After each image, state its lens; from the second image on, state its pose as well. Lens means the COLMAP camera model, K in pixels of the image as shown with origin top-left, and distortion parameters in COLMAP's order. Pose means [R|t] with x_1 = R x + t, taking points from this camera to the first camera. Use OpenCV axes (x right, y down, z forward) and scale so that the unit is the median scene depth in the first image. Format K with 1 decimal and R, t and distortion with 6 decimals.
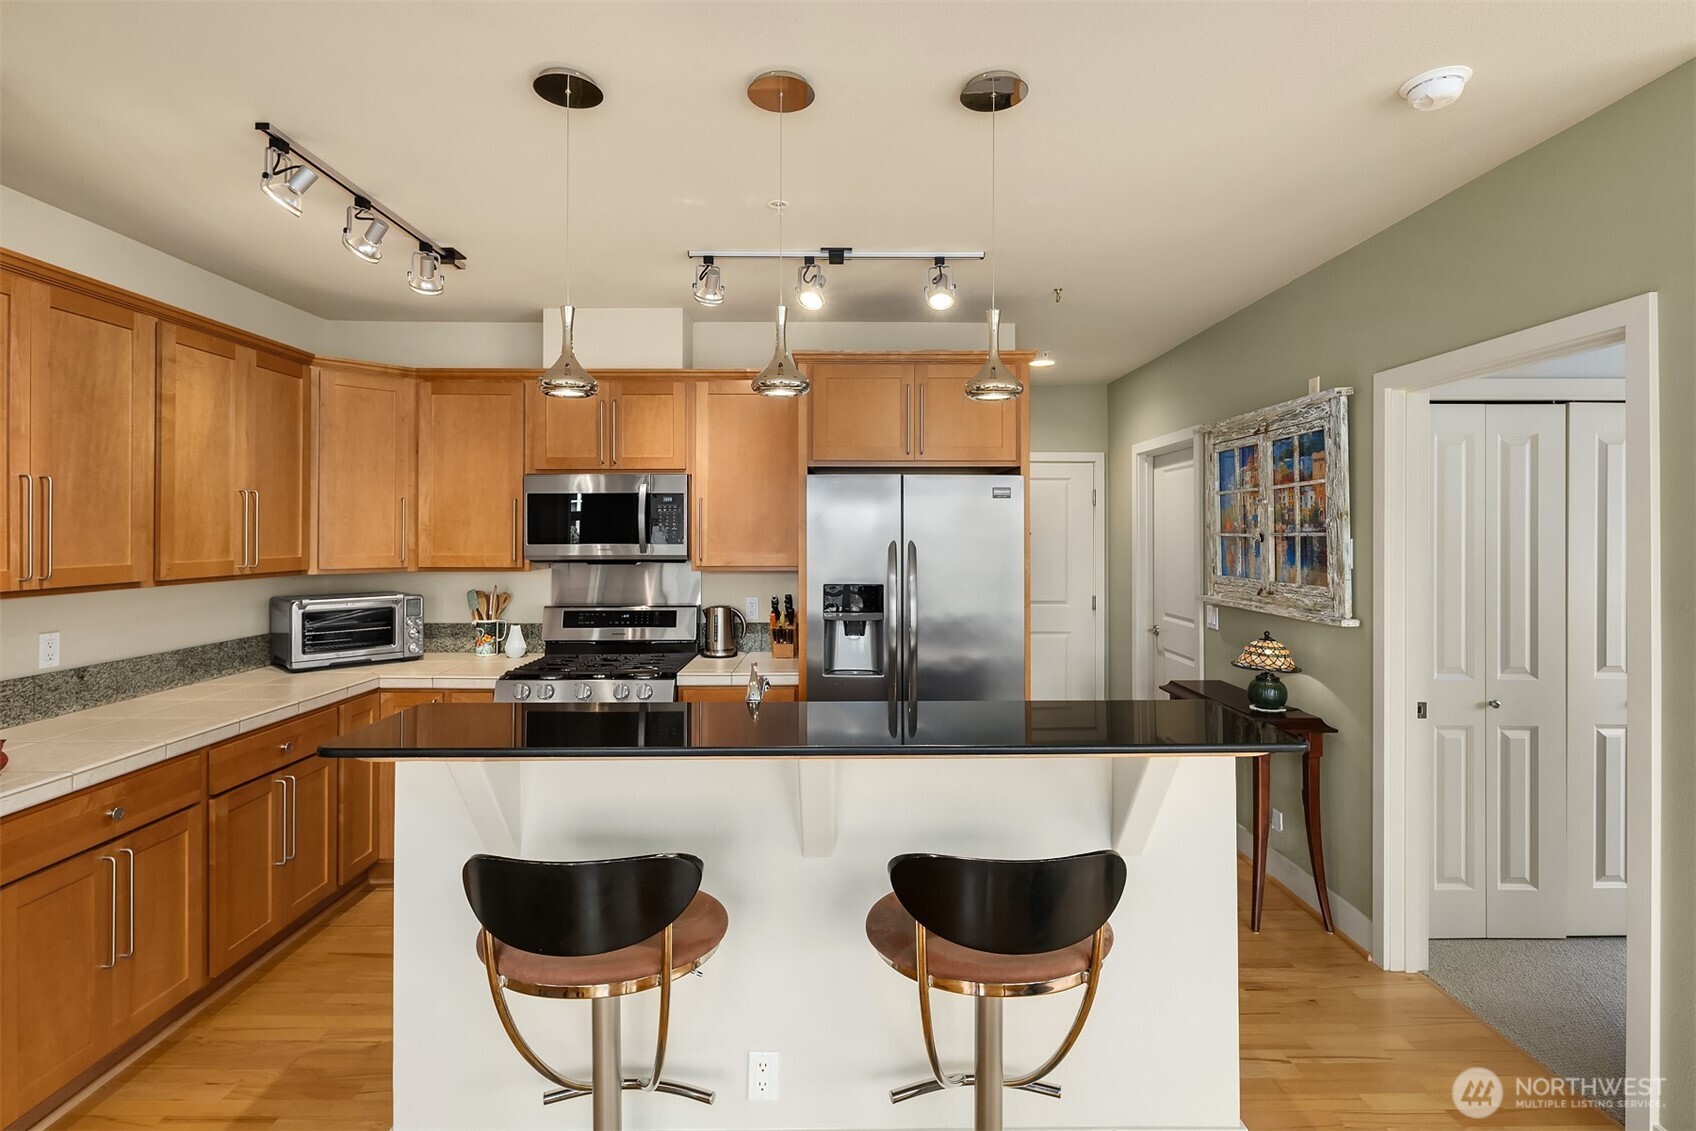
lens RADIAL K [[819.1, 0, 844.6], [0, 819.1, 520.3], [0, 0, 1]] dist [0.006118, -0.005550]
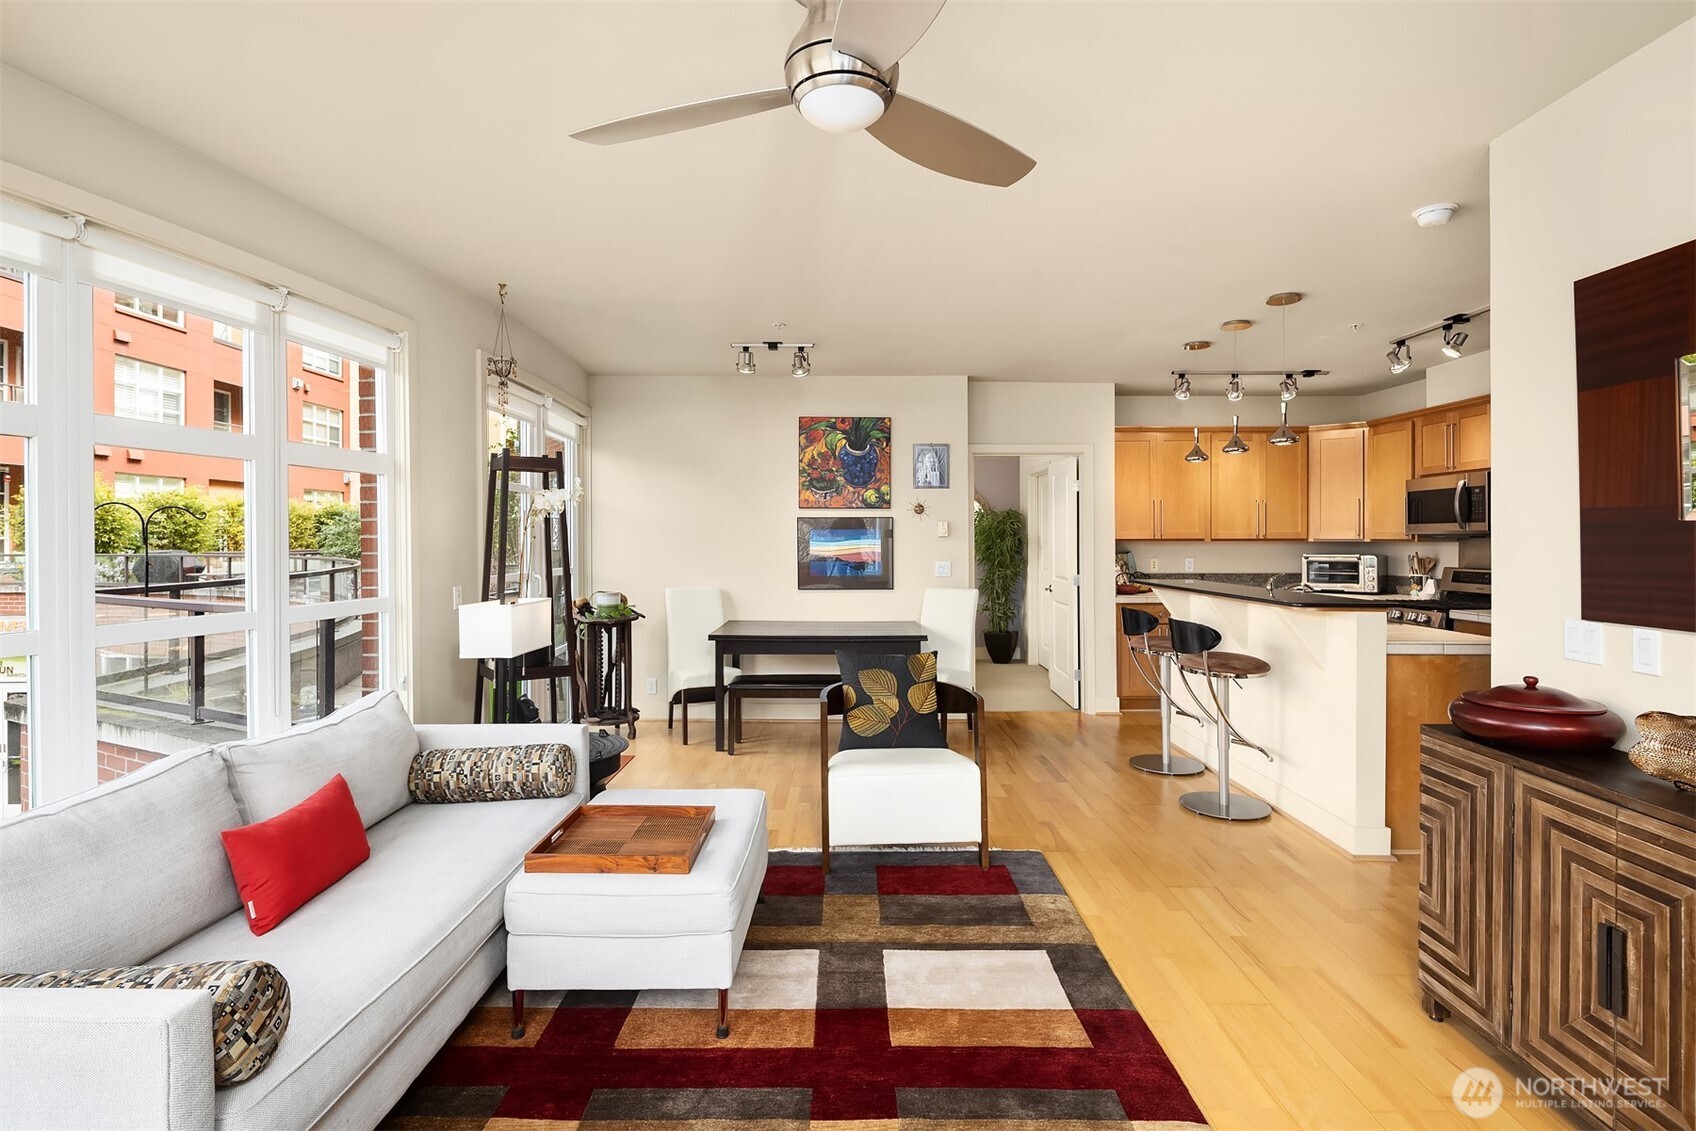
lens RADIAL K [[819.1, 0, 848.0], [0, 819.1, 535.6], [0, 0, 1]] dist [0.006118, -0.005550]
pose [[-0.003279, -0.002061, -0.999993, 1.333111], [0.016036, 0.999869, -0.002113, 0.041571], [0.999866, -0.016043, -0.003245, -0.071788]]
